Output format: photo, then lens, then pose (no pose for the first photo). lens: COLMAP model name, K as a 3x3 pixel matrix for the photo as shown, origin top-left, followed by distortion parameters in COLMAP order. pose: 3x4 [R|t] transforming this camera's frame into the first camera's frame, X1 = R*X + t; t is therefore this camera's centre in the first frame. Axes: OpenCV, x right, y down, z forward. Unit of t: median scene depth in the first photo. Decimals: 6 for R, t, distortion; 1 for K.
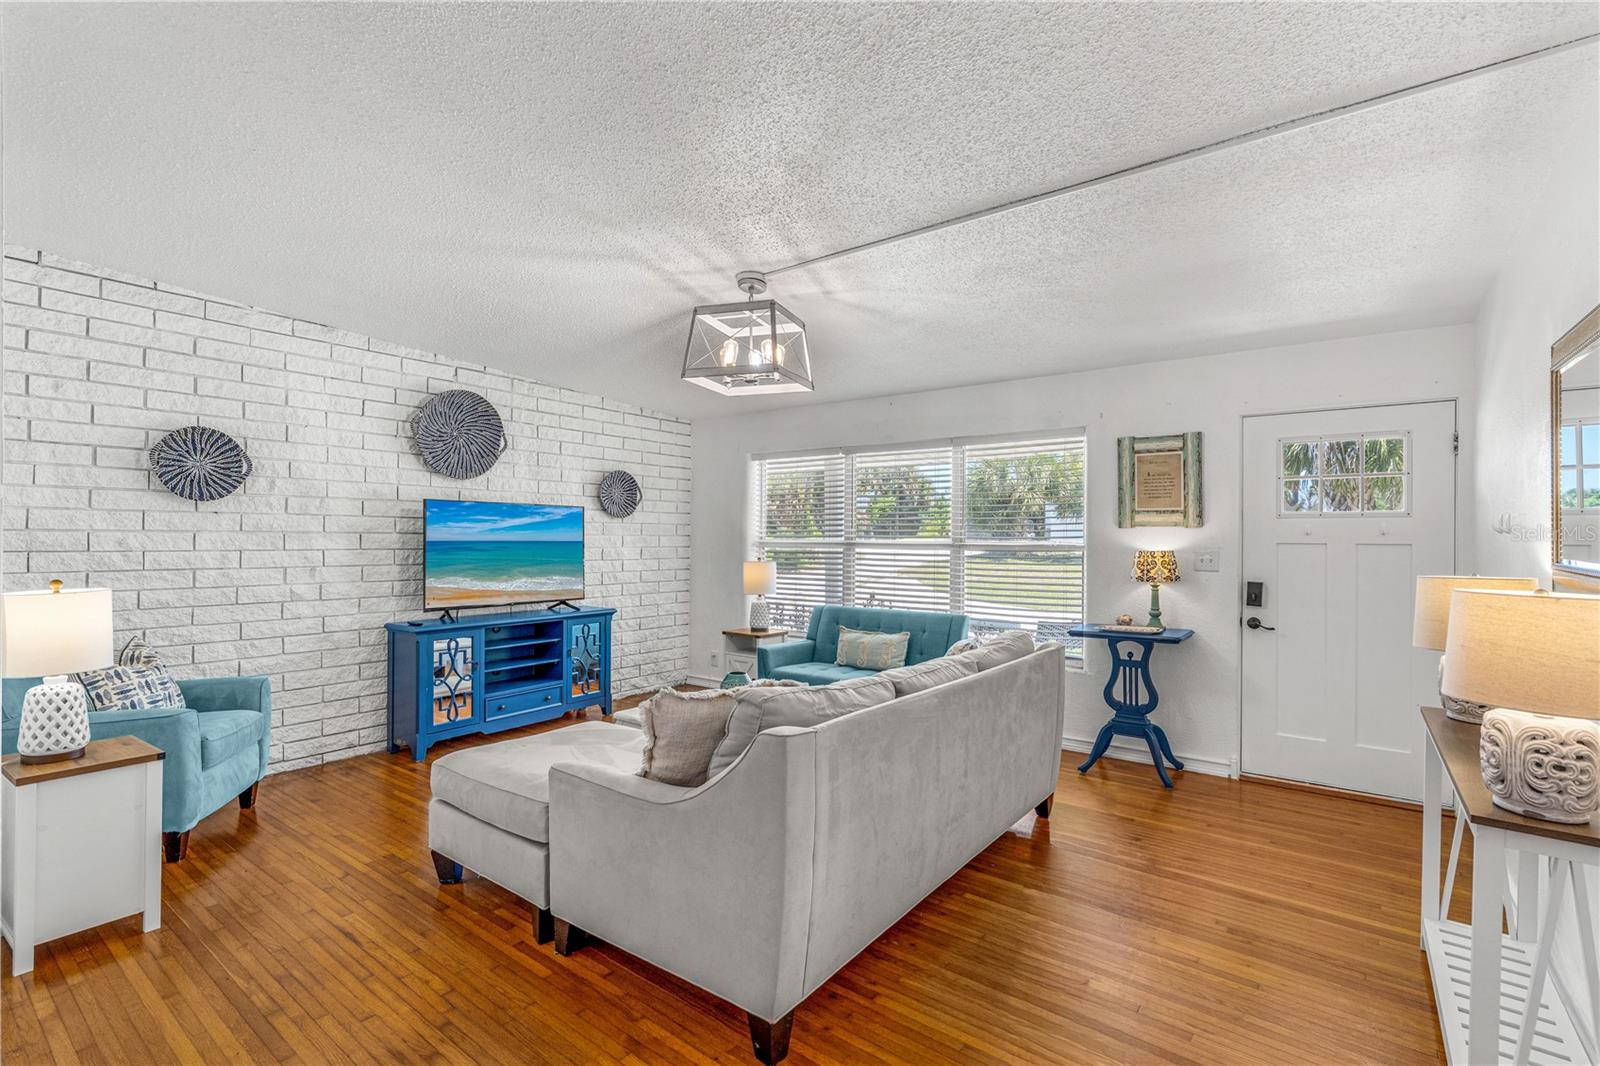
lens RADIAL K [[733.3, 0, 812.5], [0, 733.3, 521.9], [0, 0, 1]] dist [-0.003732, 0.001258]
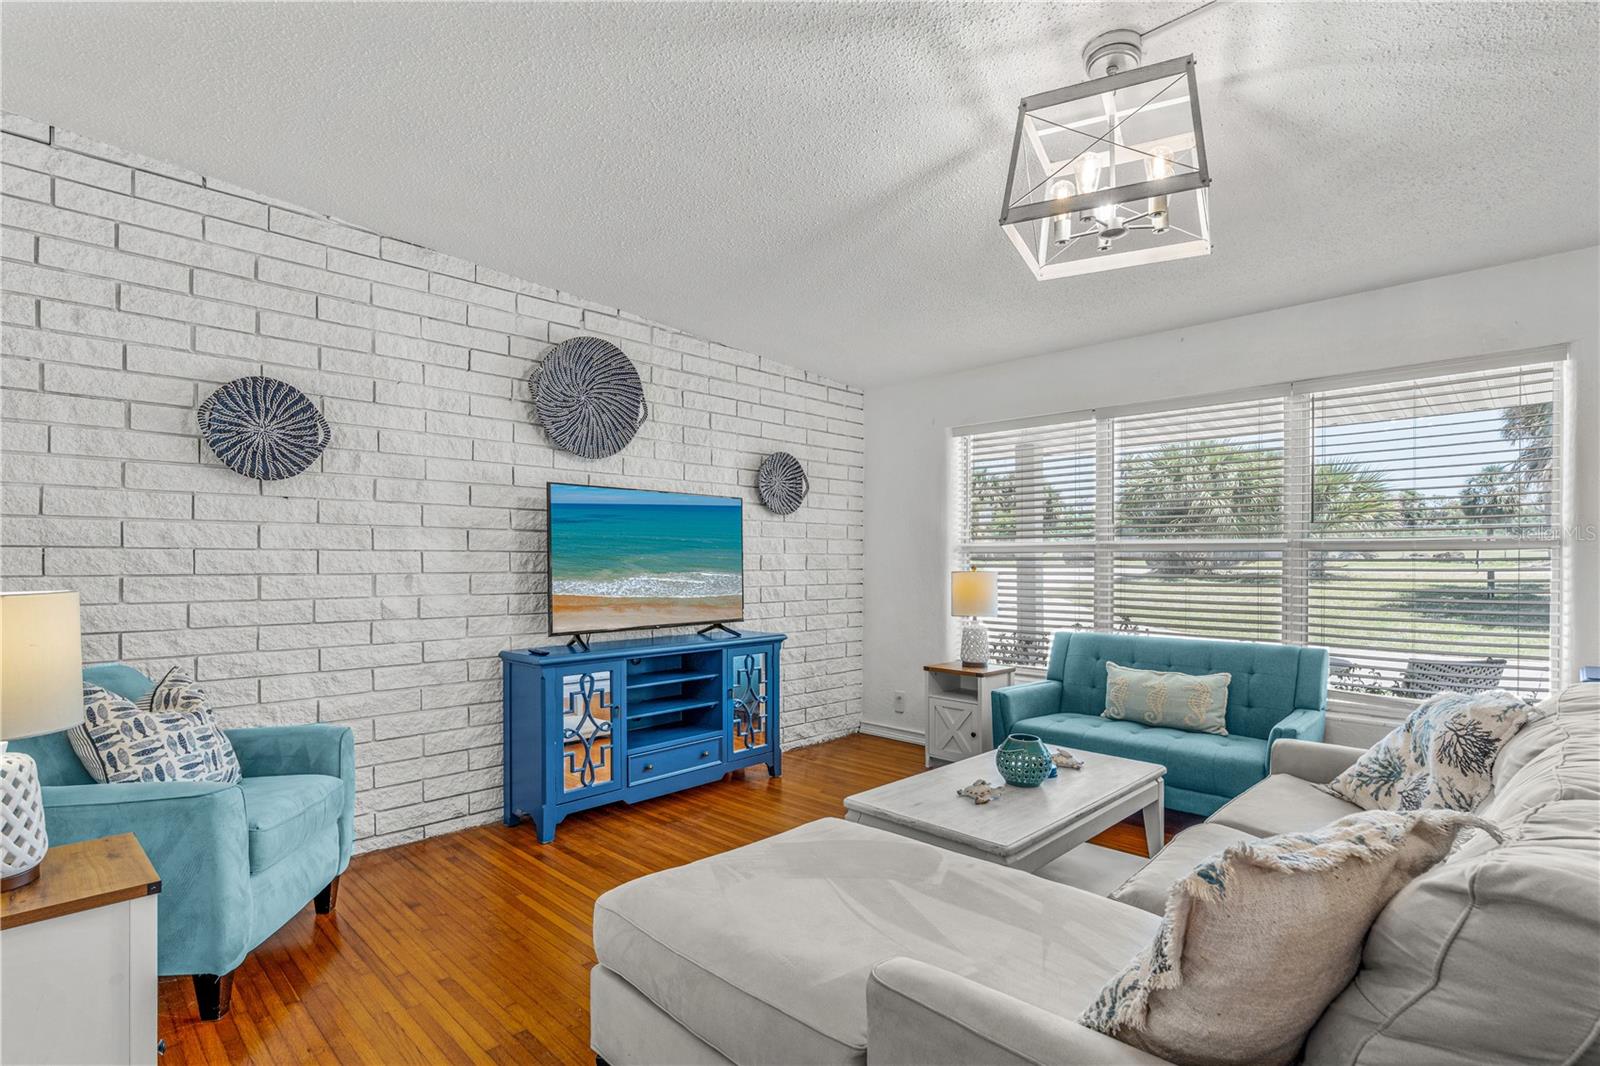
lens RADIAL K [[776.8, 0, 792.6], [0, 776.8, 548.4], [0, 0, 1]] dist [-0.009499, 0.002079]
pose [[0.988910, -0.006866, -0.148358, -0.184572], [0.007775, 0.999954, 0.005552, 0.034788], [0.148313, -0.006644, 0.988918, 0.286260]]
